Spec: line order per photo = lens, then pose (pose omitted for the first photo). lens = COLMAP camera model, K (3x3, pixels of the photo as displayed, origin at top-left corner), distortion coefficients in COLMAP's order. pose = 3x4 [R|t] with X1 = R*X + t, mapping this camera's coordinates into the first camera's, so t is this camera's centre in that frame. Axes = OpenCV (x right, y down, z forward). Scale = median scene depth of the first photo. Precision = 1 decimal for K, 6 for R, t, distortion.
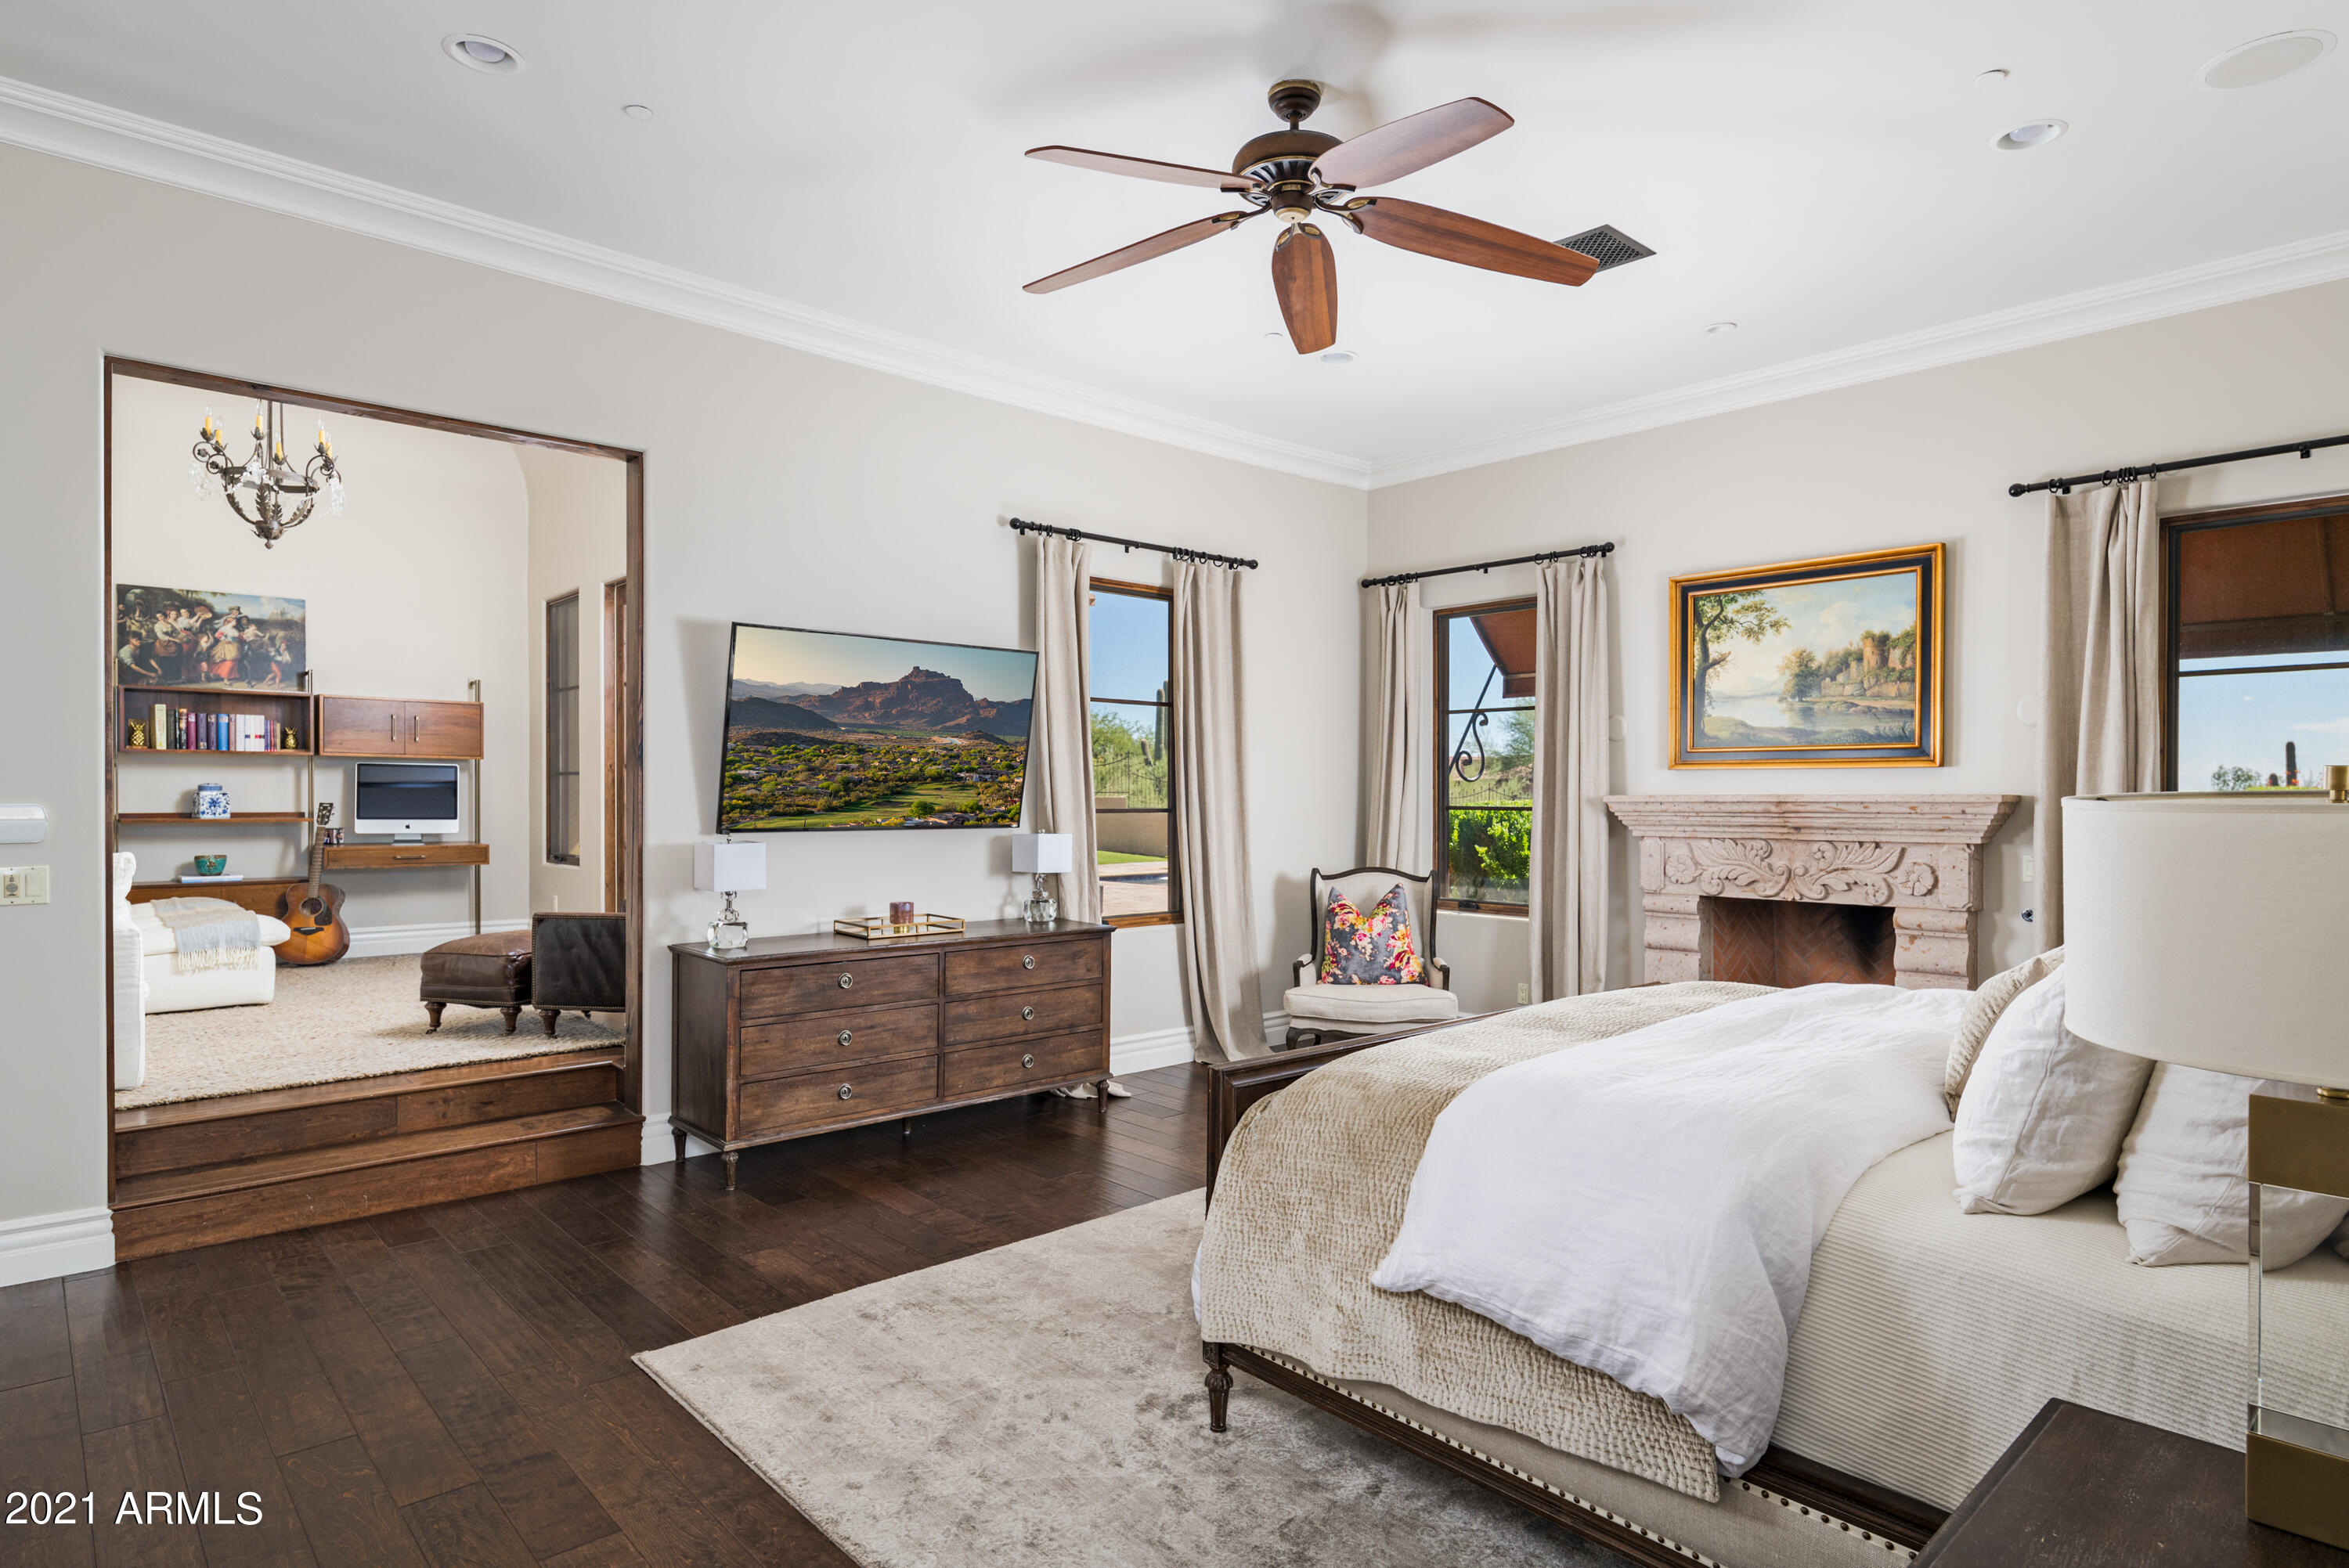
lens RADIAL K [[1262.5, 0, 1224.3], [0, 1262.5, 783.6], [0, 0, 1]] dist [0.001986, -0.000038]
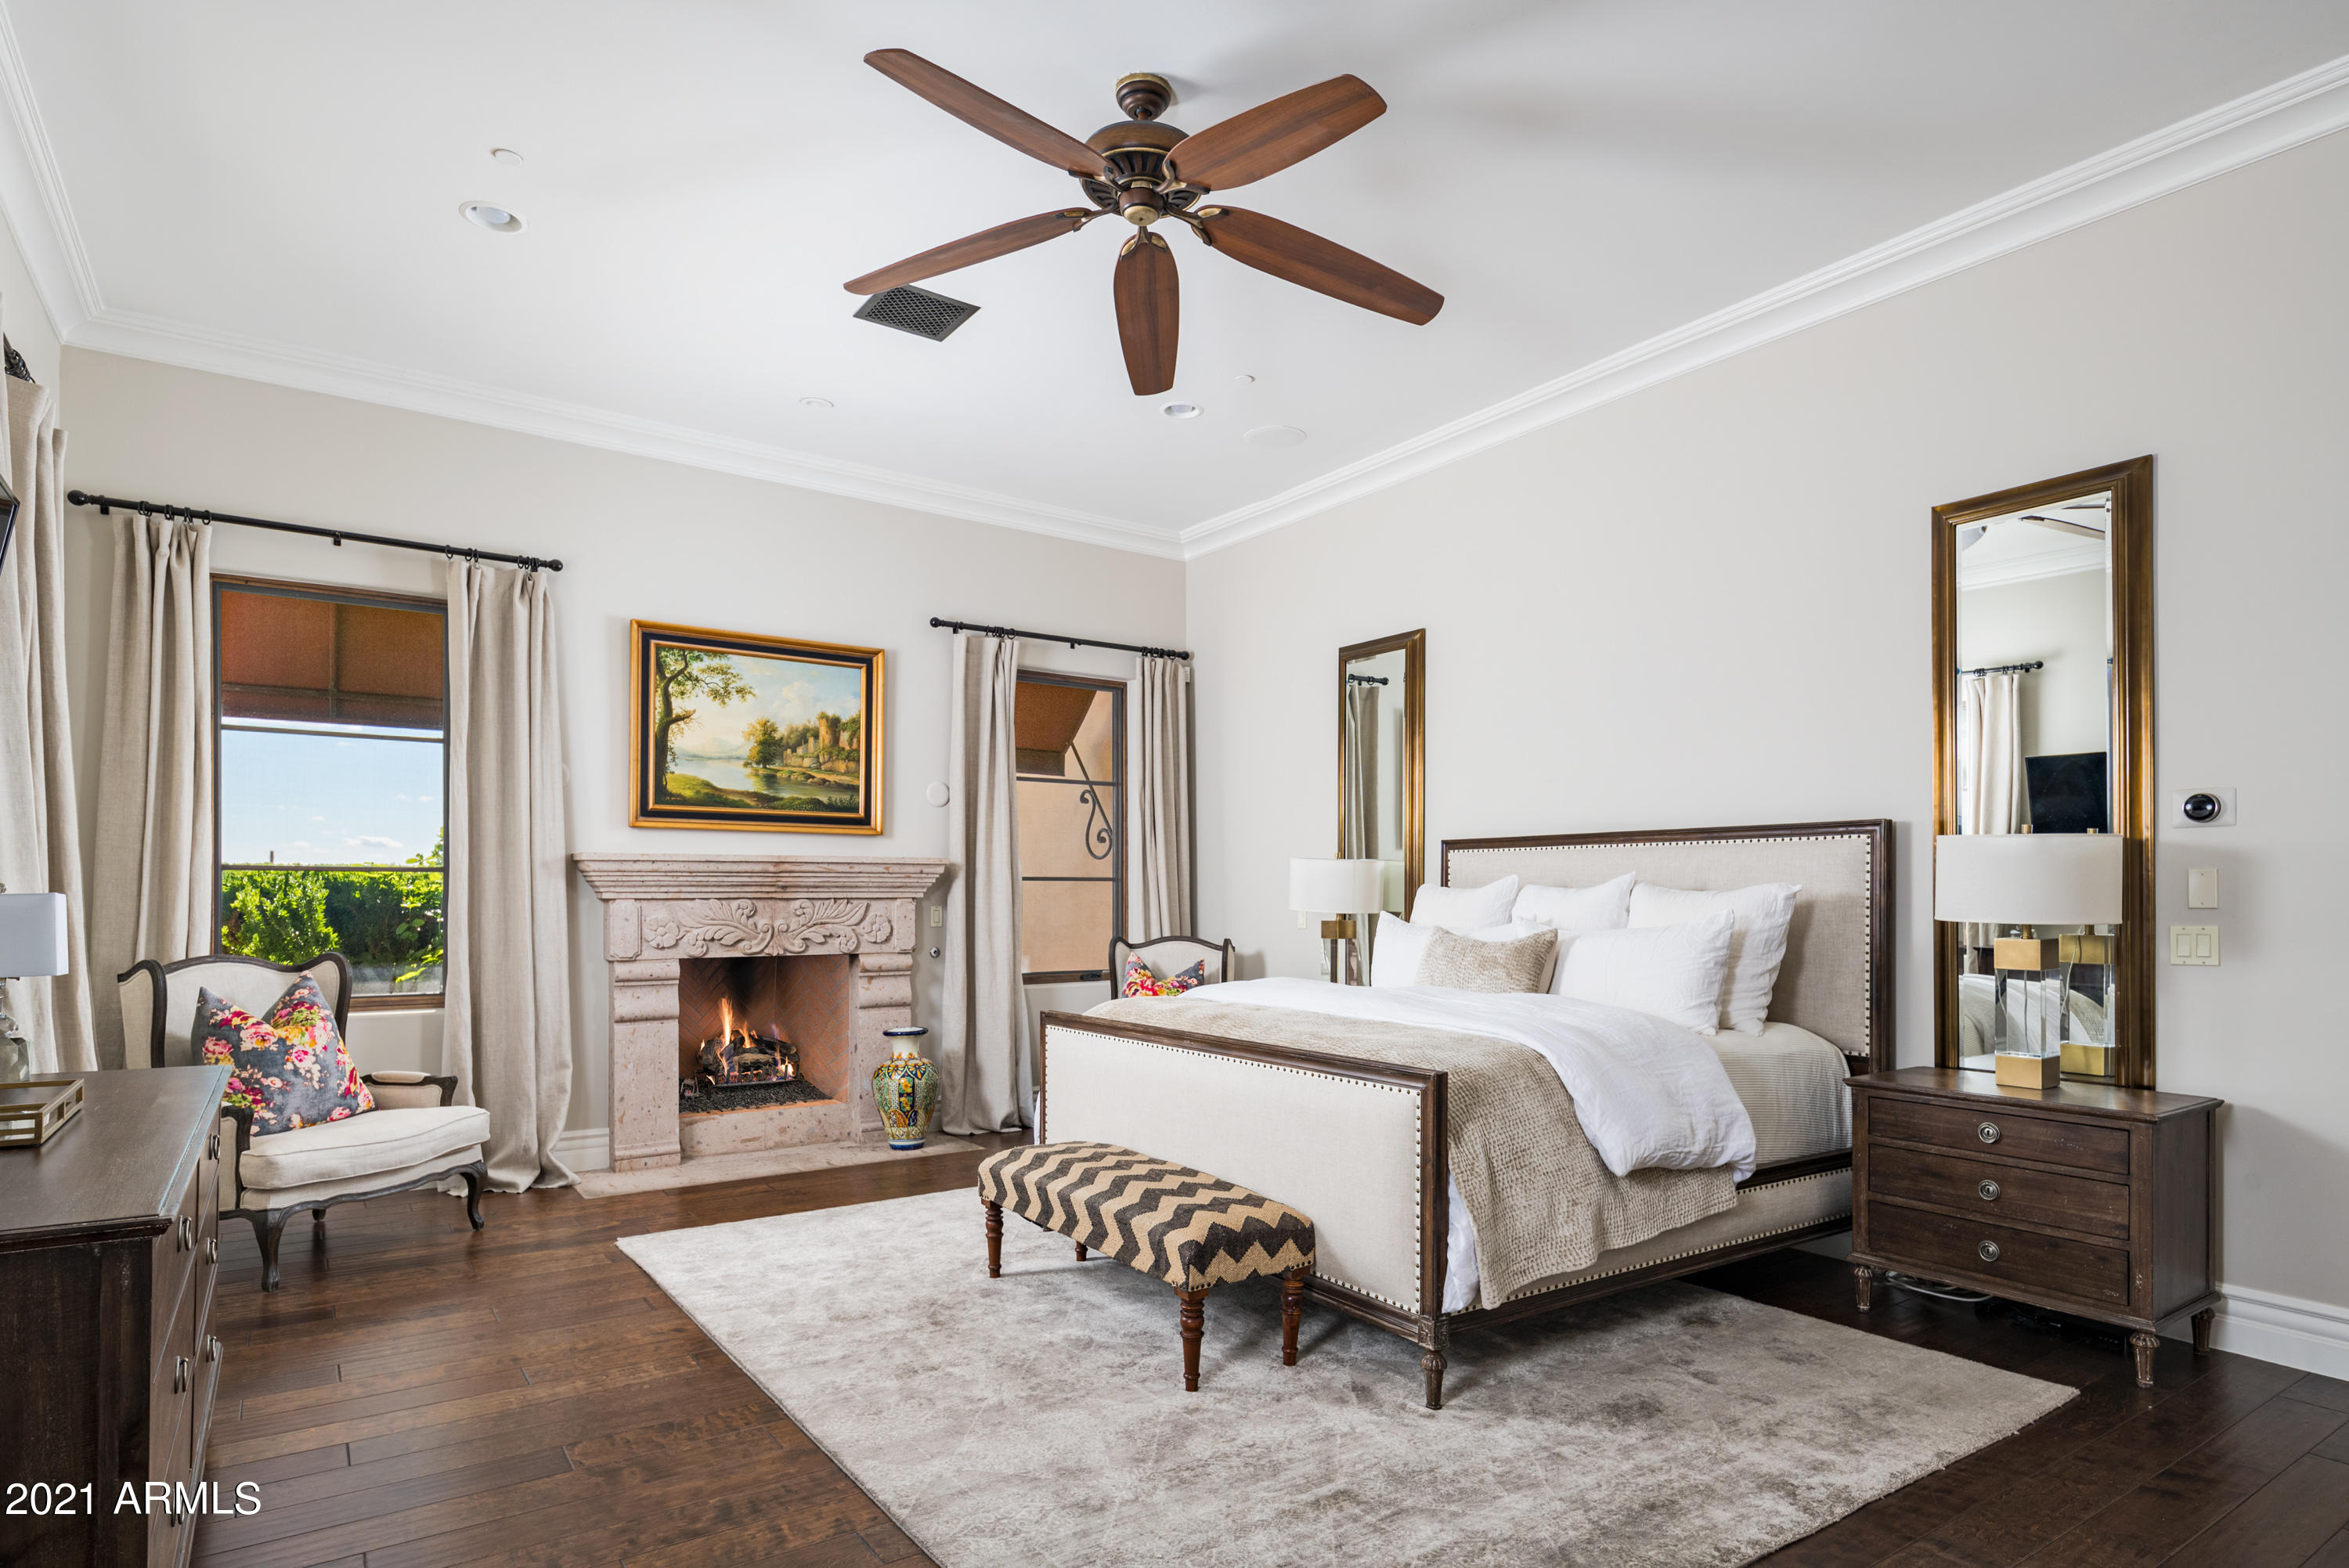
lens RADIAL K [[1260.2, 0, 1171.9], [0, 1260.2, 870.1], [0, 0, 1]] dist [0.022387, -0.015213]
pose [[0.153402, 0.017921, 0.988001, -0.529265], [-0.009082, 0.999819, -0.016725, 0.034575], [-0.988122, -0.006407, 0.153537, 0.494991]]
